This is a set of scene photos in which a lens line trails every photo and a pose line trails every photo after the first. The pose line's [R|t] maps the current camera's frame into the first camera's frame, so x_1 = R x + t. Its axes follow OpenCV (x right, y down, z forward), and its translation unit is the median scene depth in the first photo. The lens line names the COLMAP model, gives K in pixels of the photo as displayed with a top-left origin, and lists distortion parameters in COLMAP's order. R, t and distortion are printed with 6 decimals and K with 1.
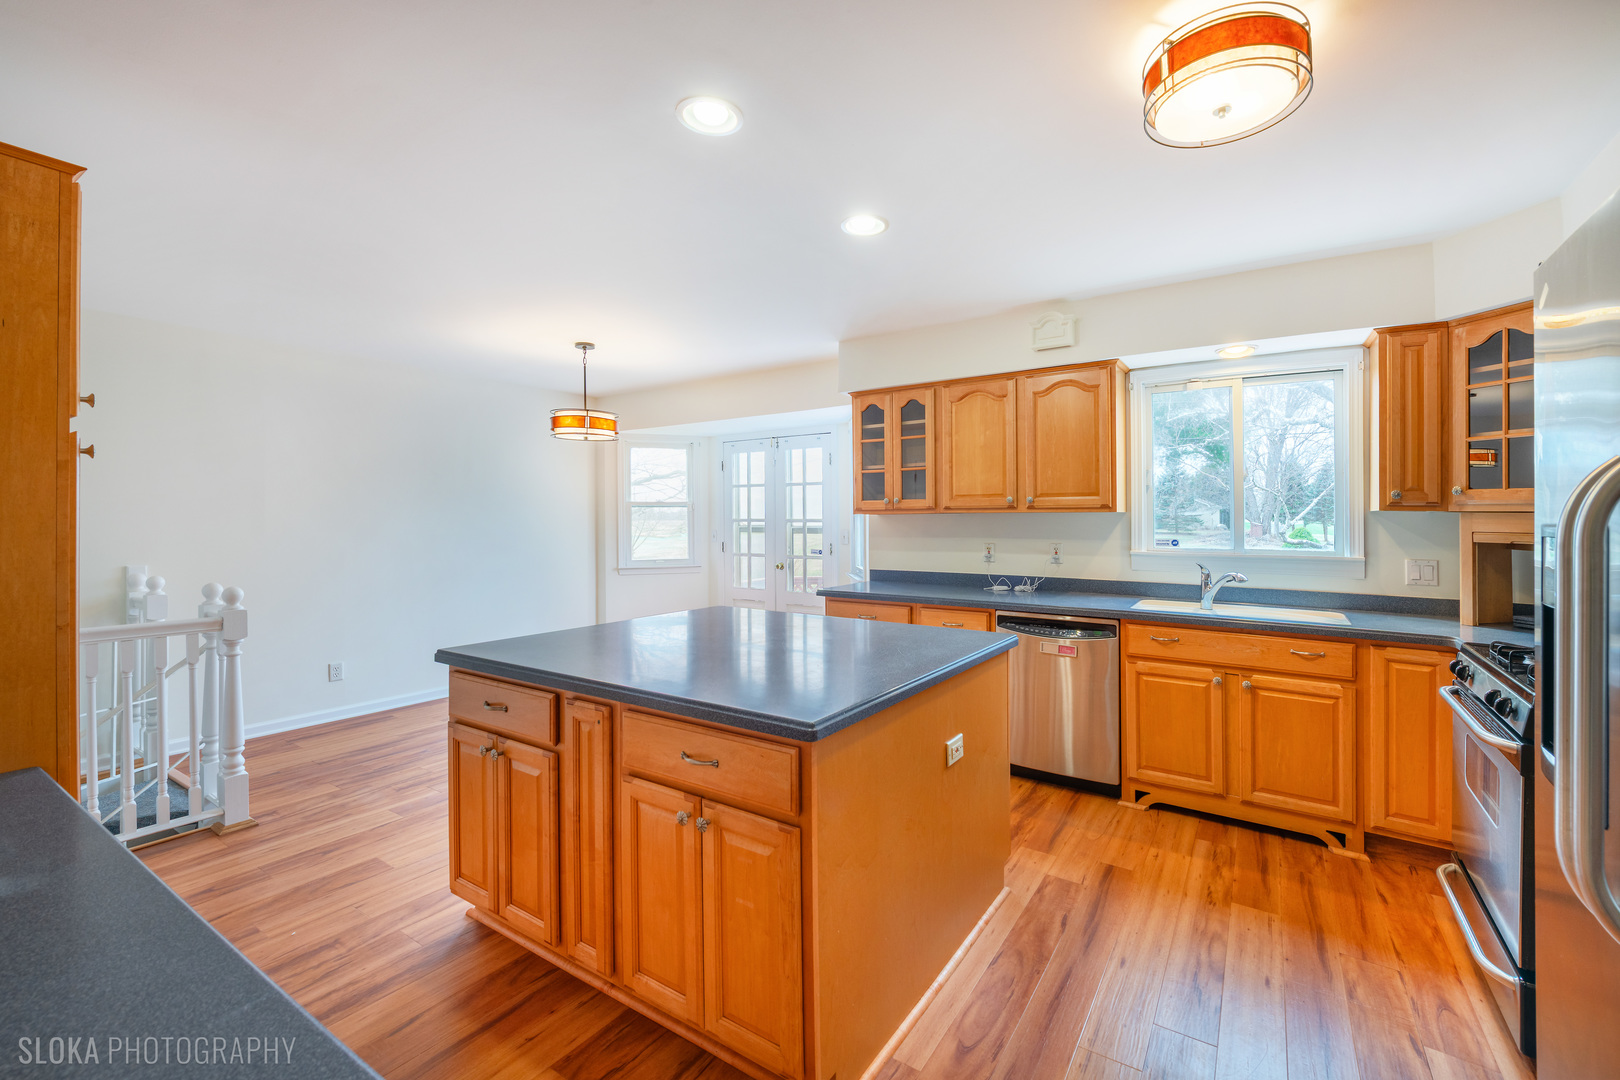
lens RADIAL K [[667.8, 0, 825.4], [0, 667.8, 548.5], [0, 0, 1]] dist [0.024648, -0.000092]
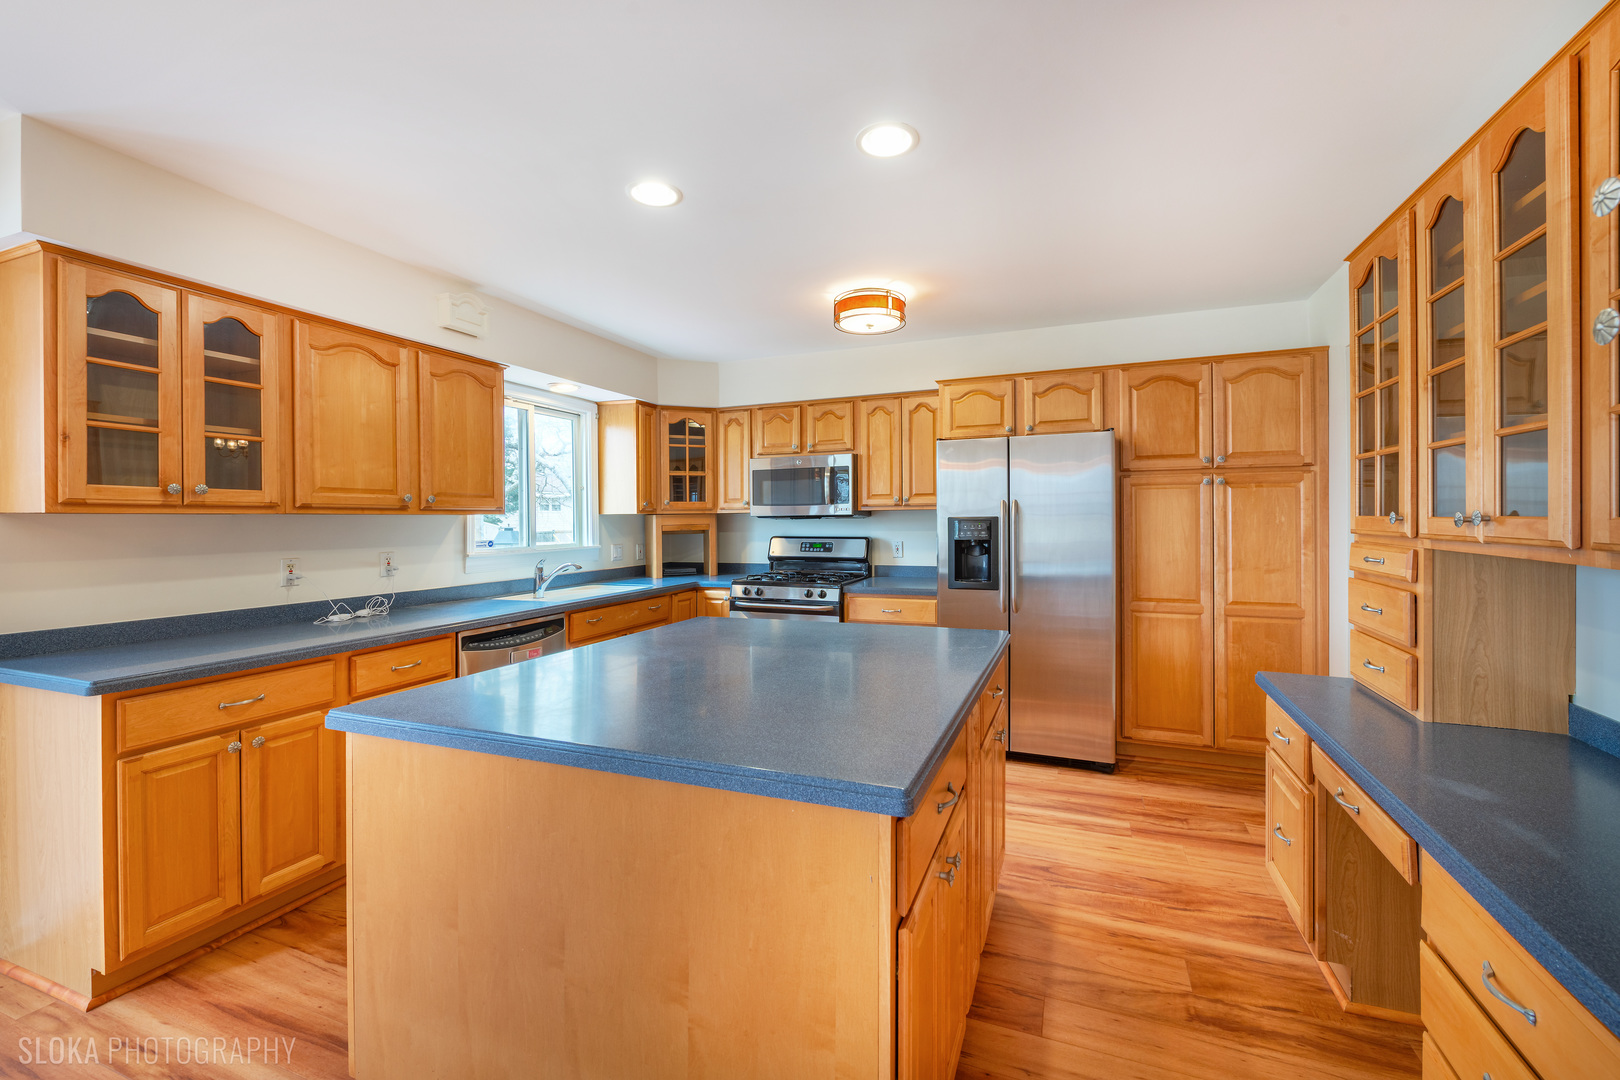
lens RADIAL K [[669.9, 0, 817.4], [0, 669.9, 517.1], [0, 0, 1]] dist [0.025223, 0.000177]
pose [[-0.204075, 0.007812, 0.978924, -0.577360], [0.064275, 0.997917, 0.005436, -0.020726], [-0.976843, 0.064029, -0.204152, 0.658031]]
